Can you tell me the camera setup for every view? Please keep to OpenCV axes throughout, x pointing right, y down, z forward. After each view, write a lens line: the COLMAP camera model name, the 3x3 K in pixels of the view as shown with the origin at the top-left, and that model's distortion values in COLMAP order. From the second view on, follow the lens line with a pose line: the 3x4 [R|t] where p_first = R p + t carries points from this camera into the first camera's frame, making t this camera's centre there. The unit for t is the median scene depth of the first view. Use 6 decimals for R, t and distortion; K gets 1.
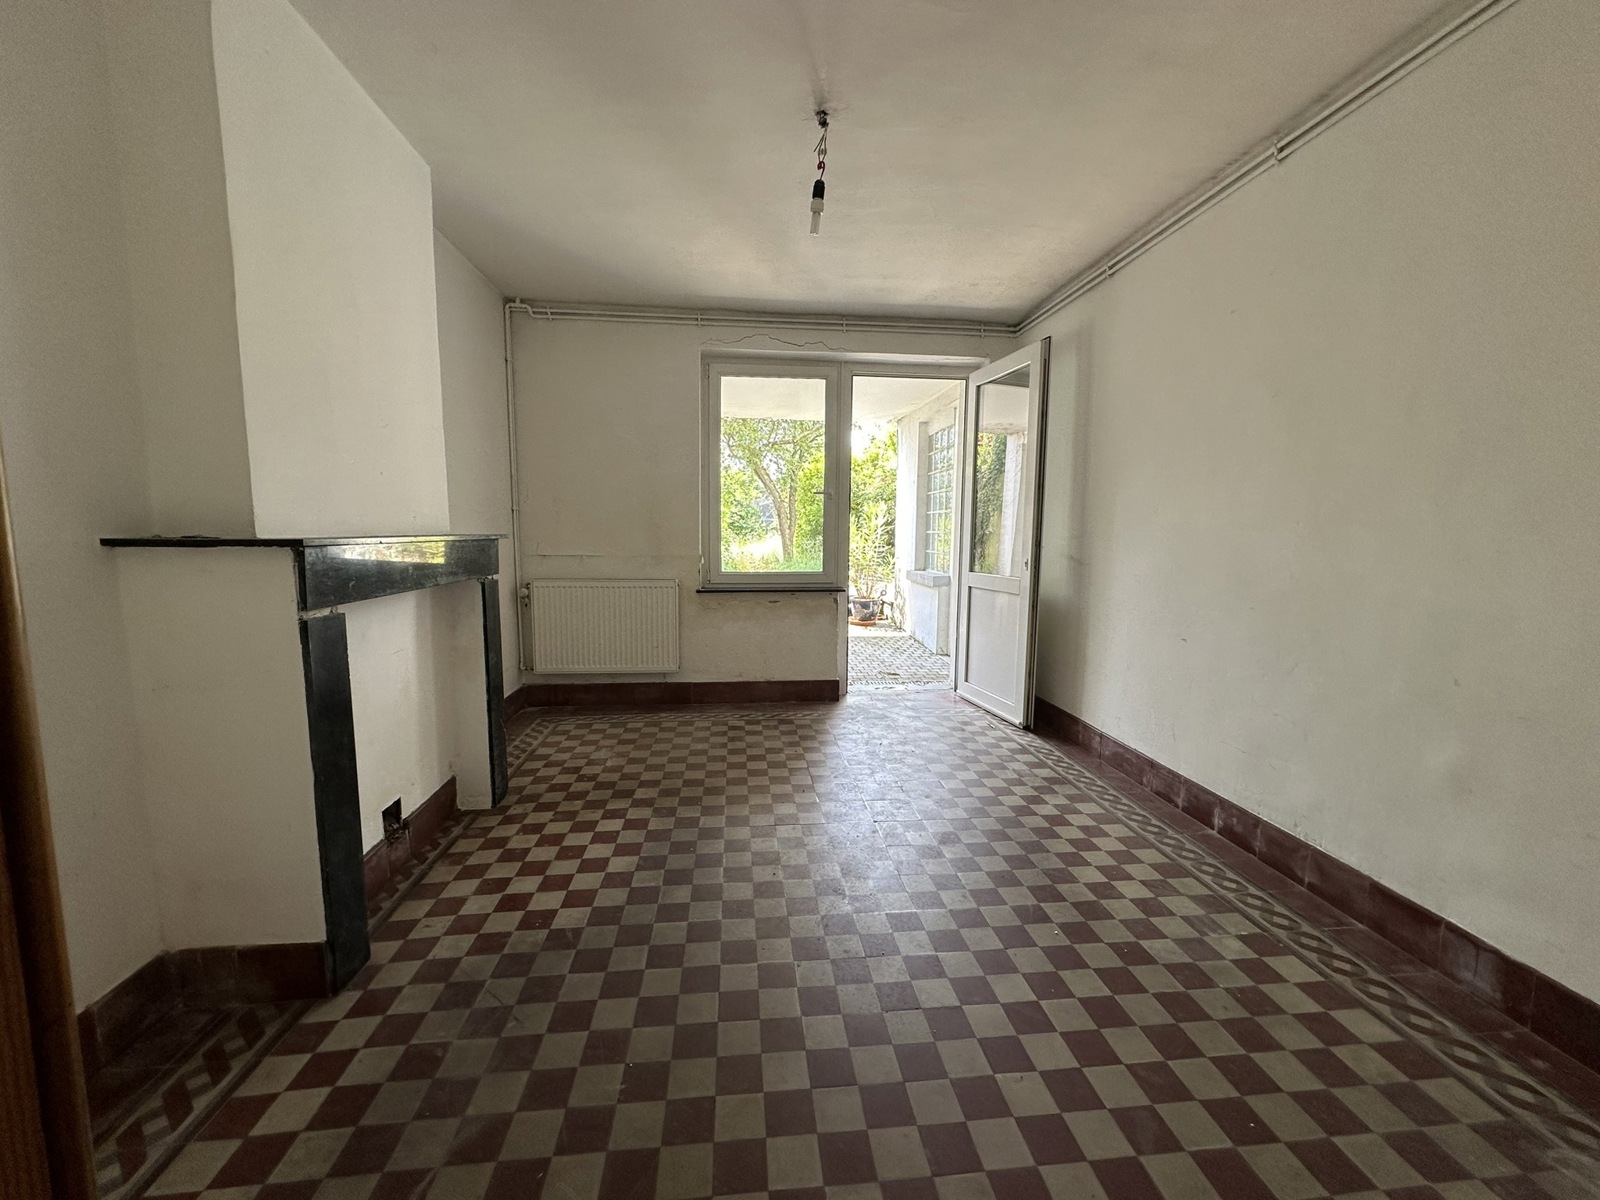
lens RADIAL K [[635.8, 0, 795.6], [0, 635.8, 595.2], [0, 0, 1]] dist [-0.003386, 0.001105]
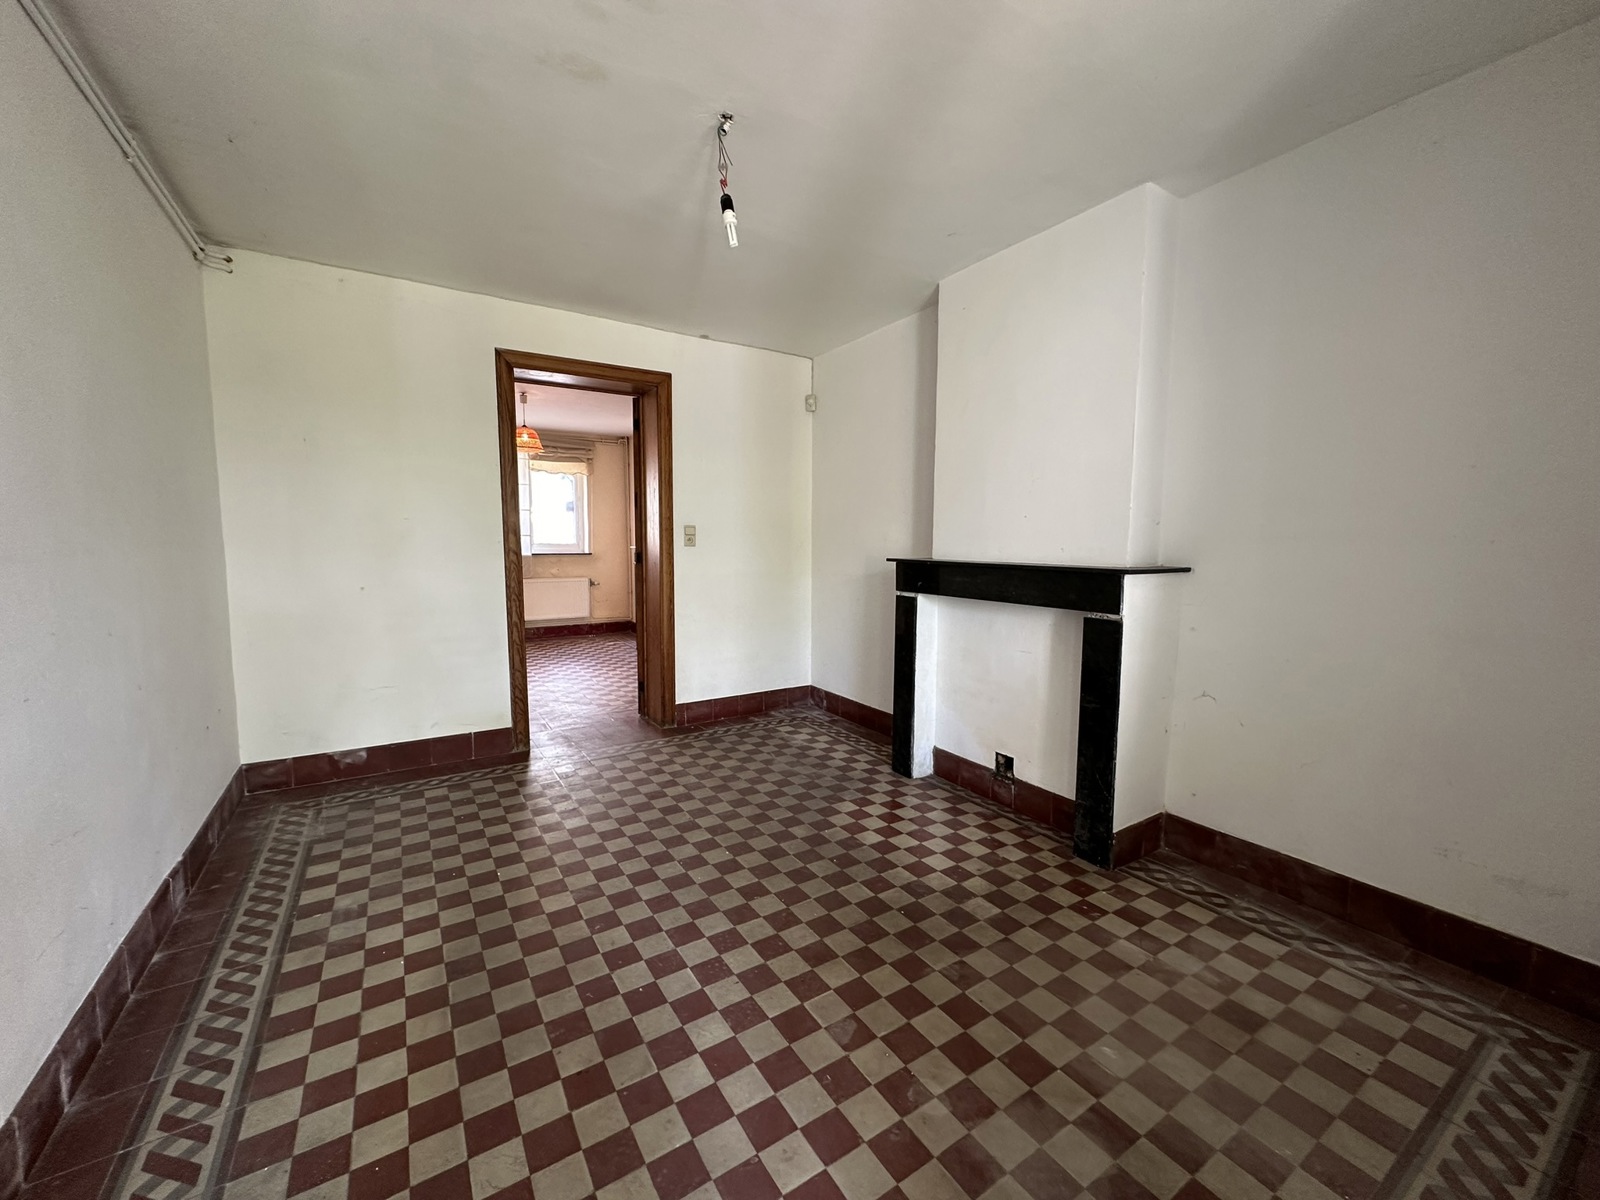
lens RADIAL K [[635.8, 0, 795.9], [0, 635.8, 601.3], [0, 0, 1]] dist [-0.003386, 0.001105]
pose [[-0.894029, 0.032948, -0.446795, 0.379040], [-0.058306, 0.980253, 0.188956, -0.233517], [0.444198, 0.194983, -0.874454, 1.952272]]
